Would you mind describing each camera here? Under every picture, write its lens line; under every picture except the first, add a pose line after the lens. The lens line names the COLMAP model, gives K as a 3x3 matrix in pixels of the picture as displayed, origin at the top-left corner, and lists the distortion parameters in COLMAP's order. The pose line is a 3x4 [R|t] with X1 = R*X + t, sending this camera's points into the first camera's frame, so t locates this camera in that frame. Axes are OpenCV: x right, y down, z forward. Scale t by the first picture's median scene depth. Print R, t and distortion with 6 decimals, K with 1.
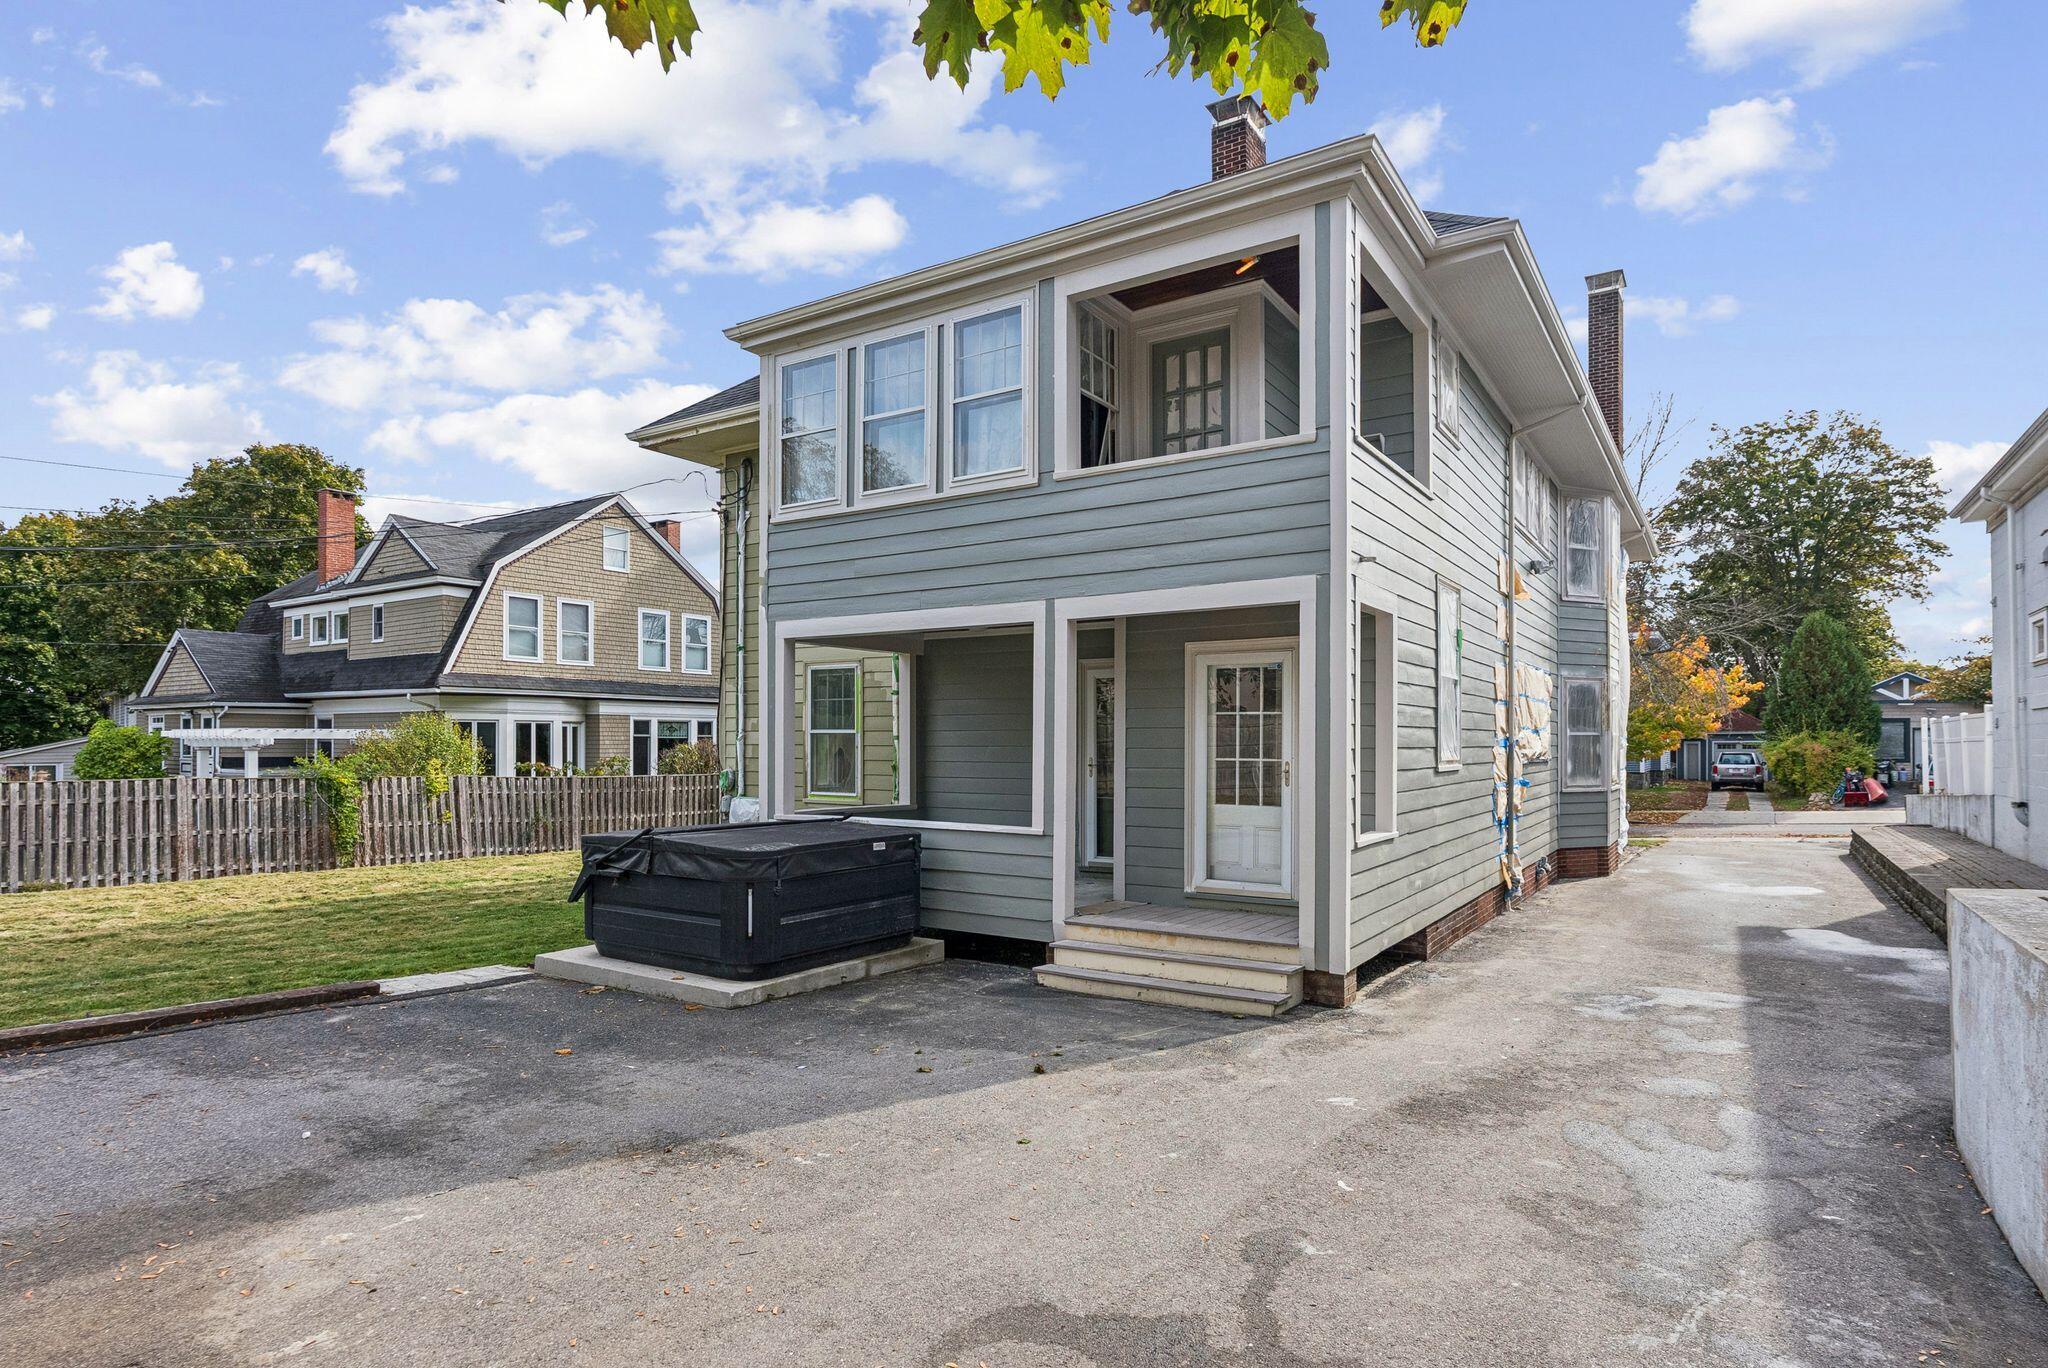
lens RADIAL K [[1113.6, 0, 982.1], [0, 1113.6, 736.4], [0, 0, 1]] dist [0.002112, 0.002638]
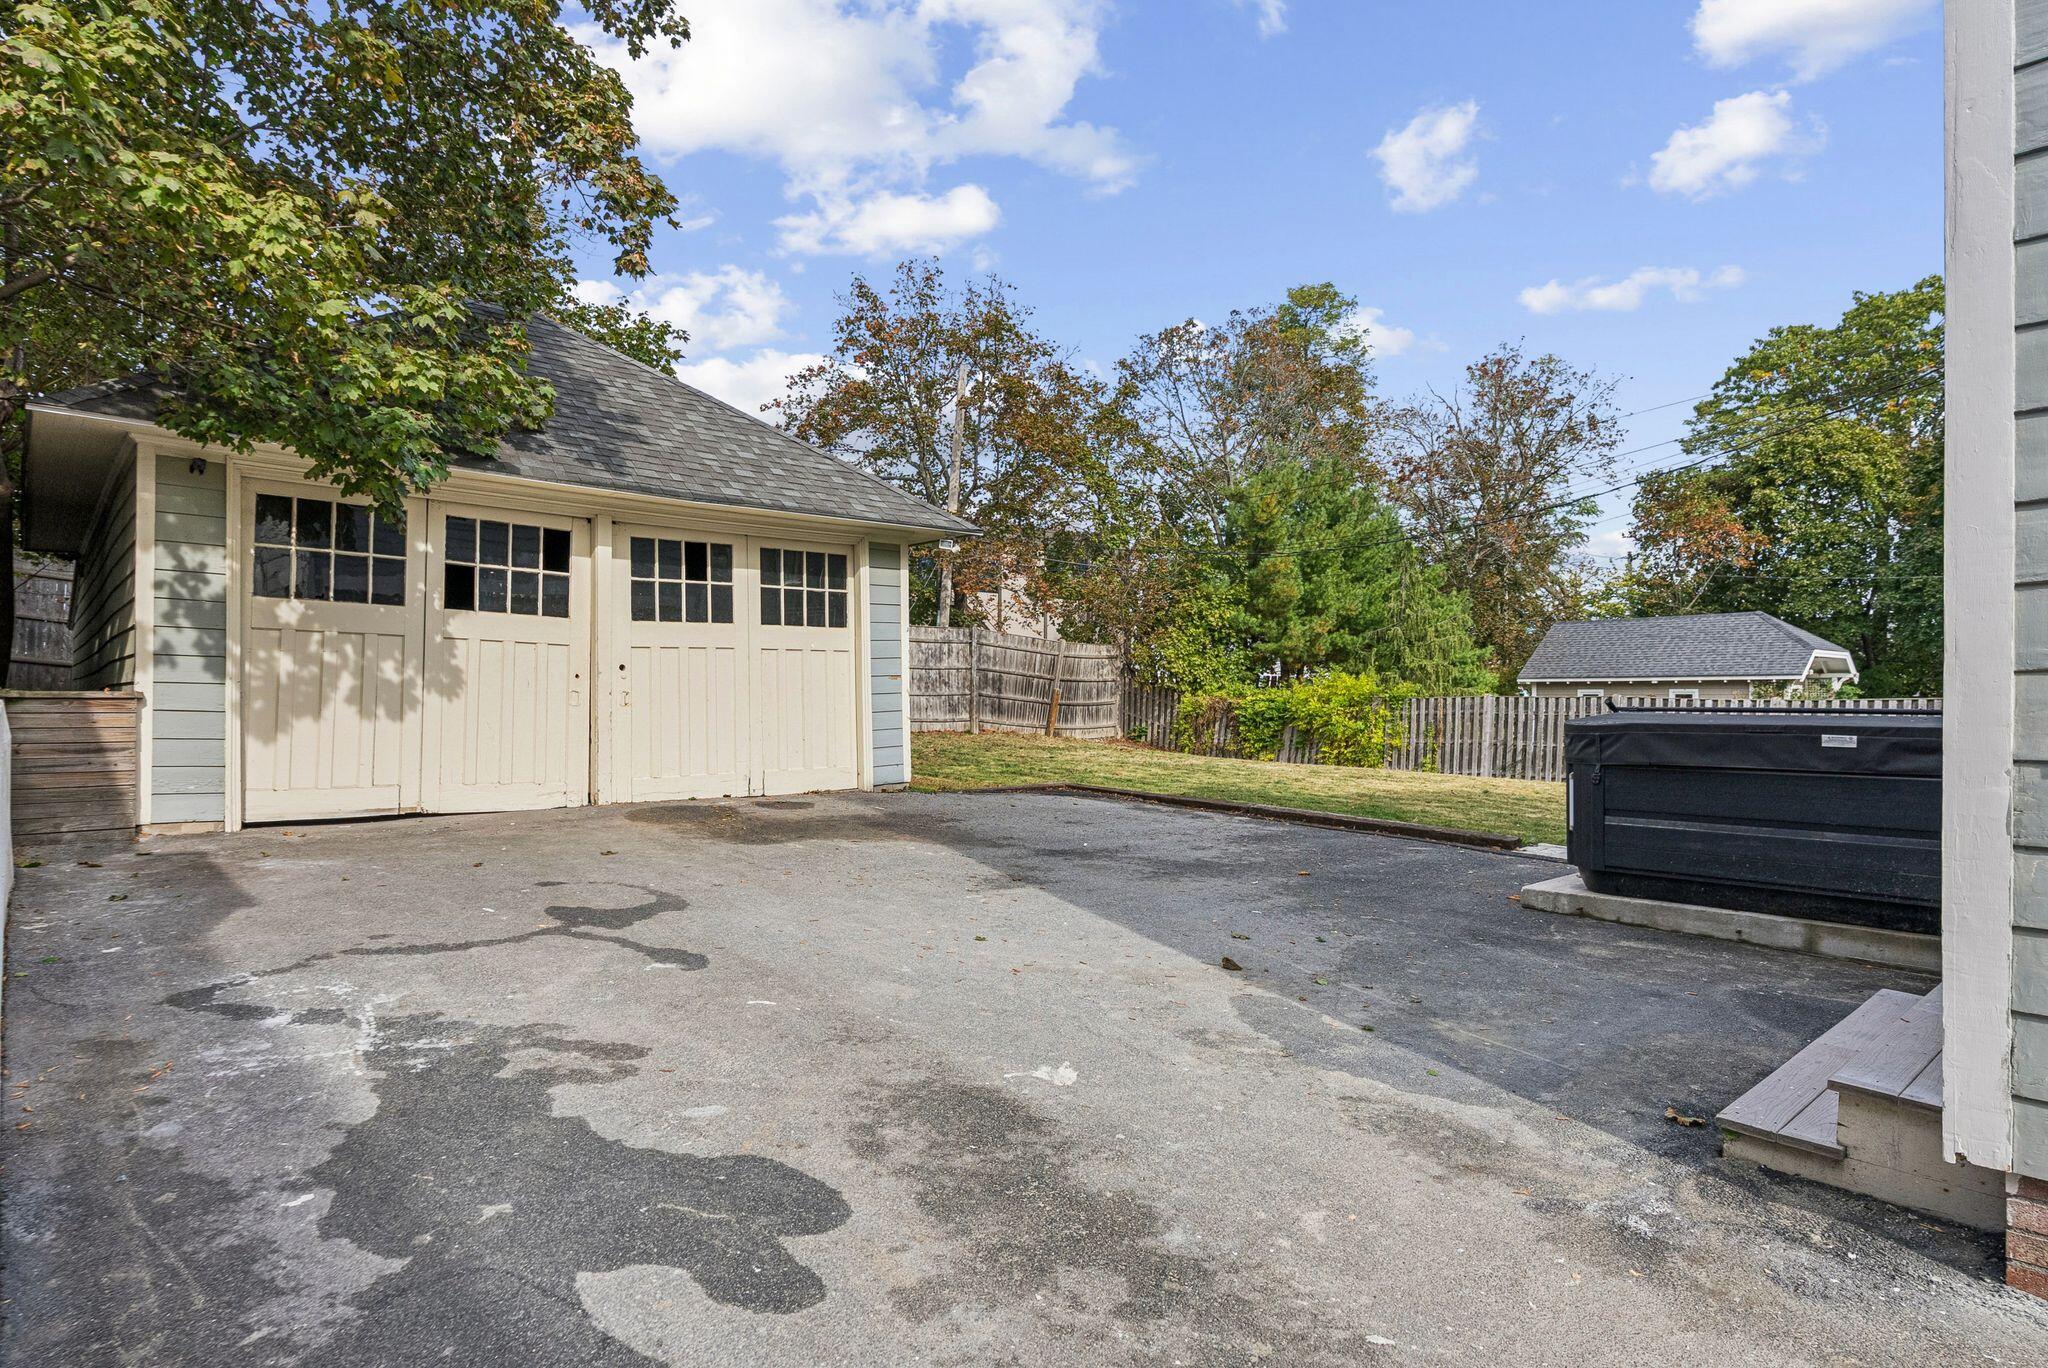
lens RADIAL K [[1113.6, 0, 1024.3], [0, 1113.6, 700.9], [0, 0, 1]] dist [0.002112, 0.002638]
pose [[-0.233556, -0.000064, -0.972343, 0.778909], [0.004056, 0.999991, -0.001040, 0.100092], [0.972335, -0.004186, -0.233554, 0.944110]]
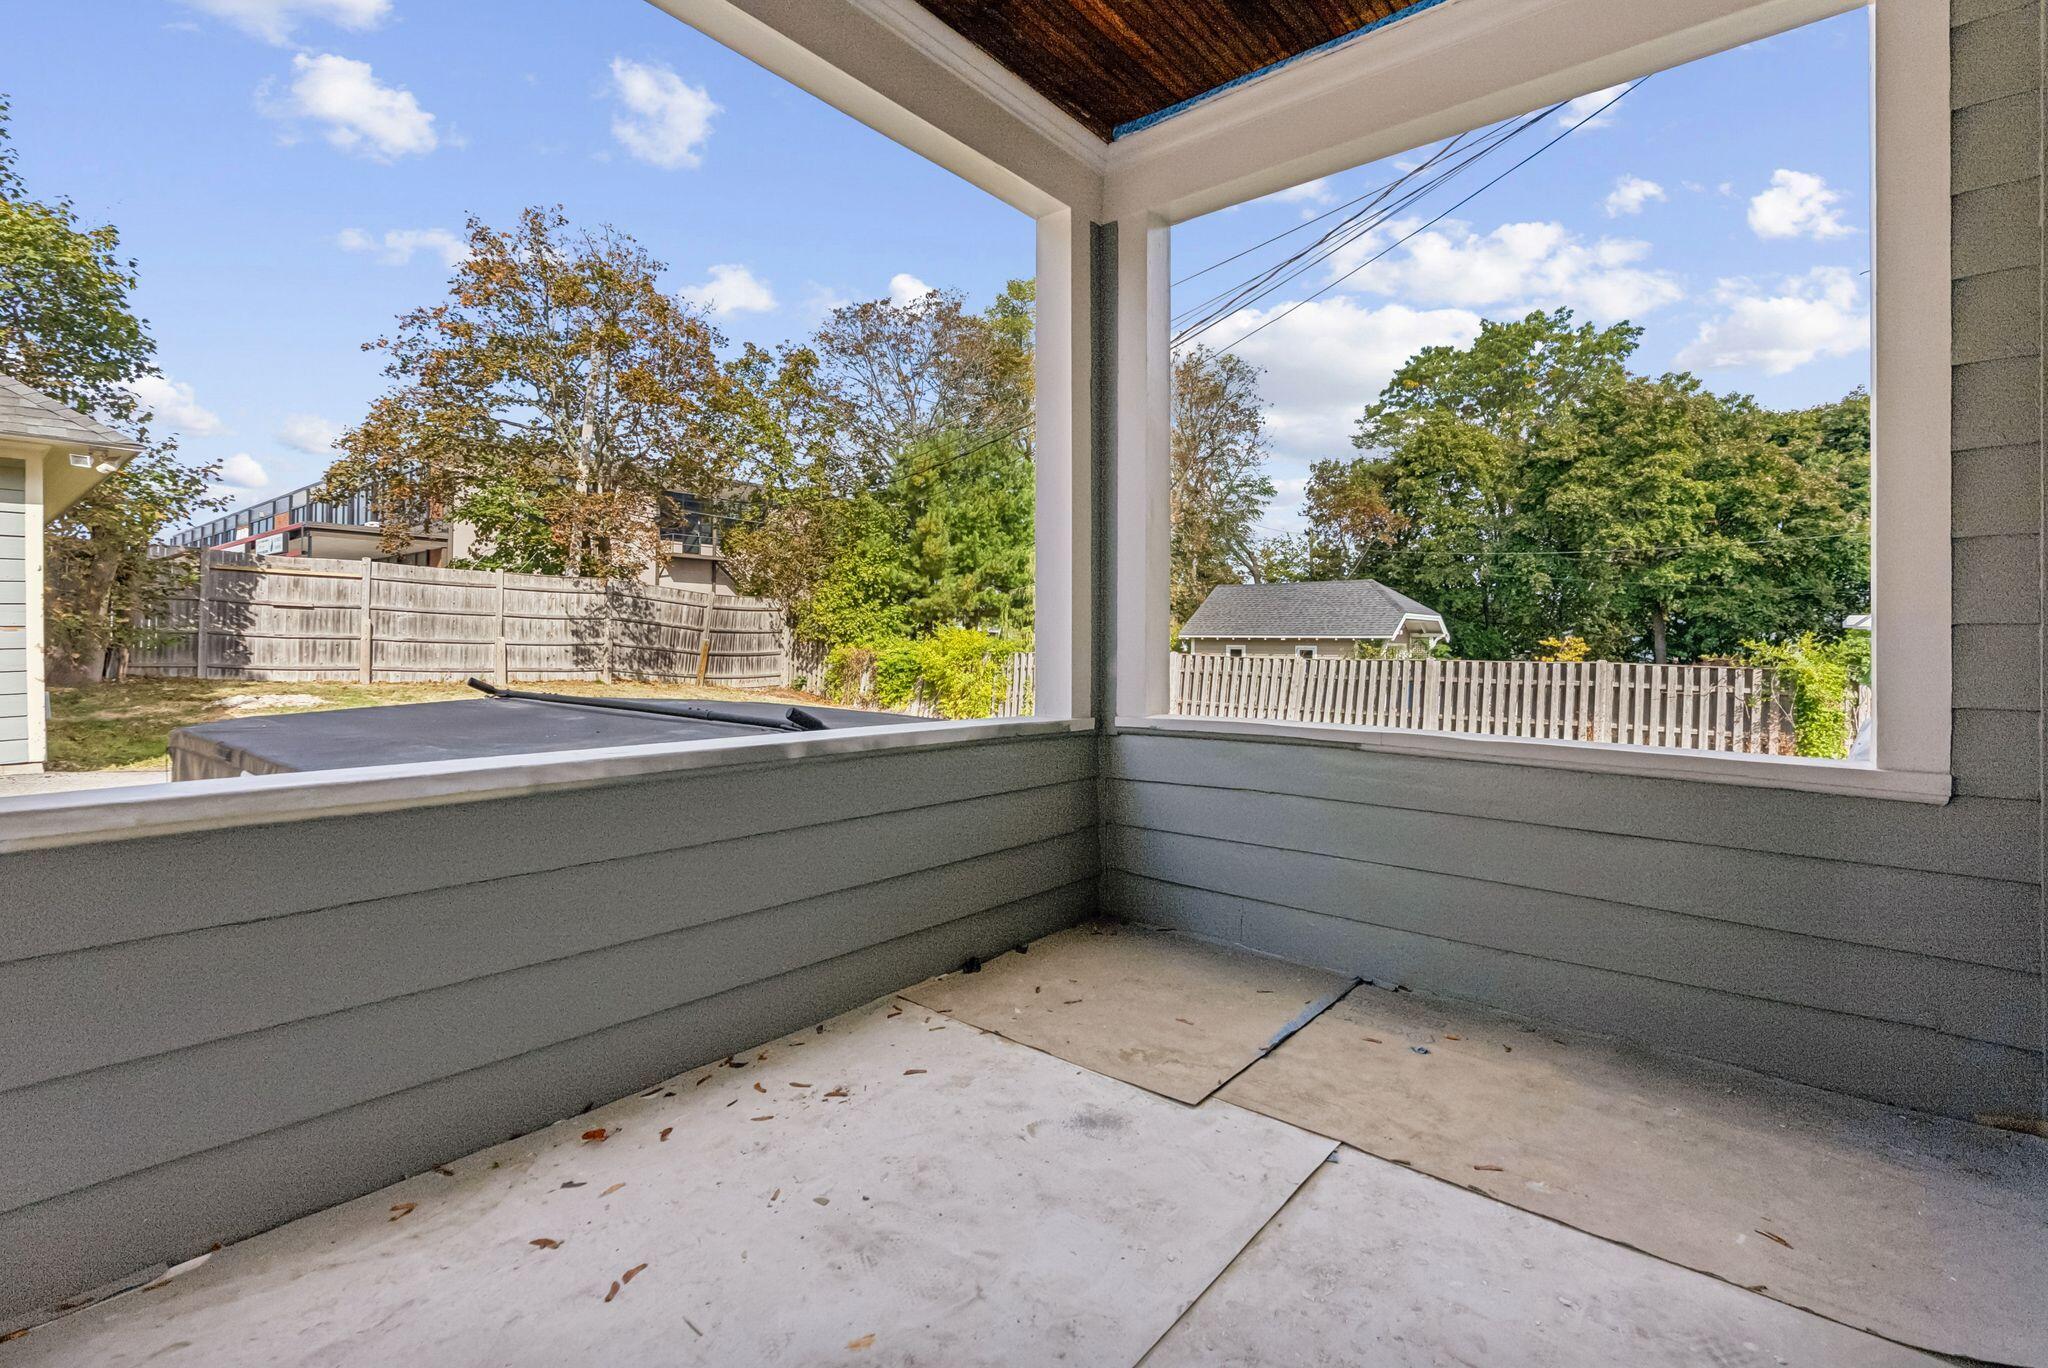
lens RADIAL K [[934.1, 0, 1022.7], [0, 934.1, 665.2], [0, 0, 1]] dist [-0.015938, 0.004412]
pose [[-0.096804, 0.018422, -0.995133, 0.685115], [-0.007023, 0.999791, 0.019191, 0.096089], [0.995279, 0.008847, -0.096655, 1.053678]]
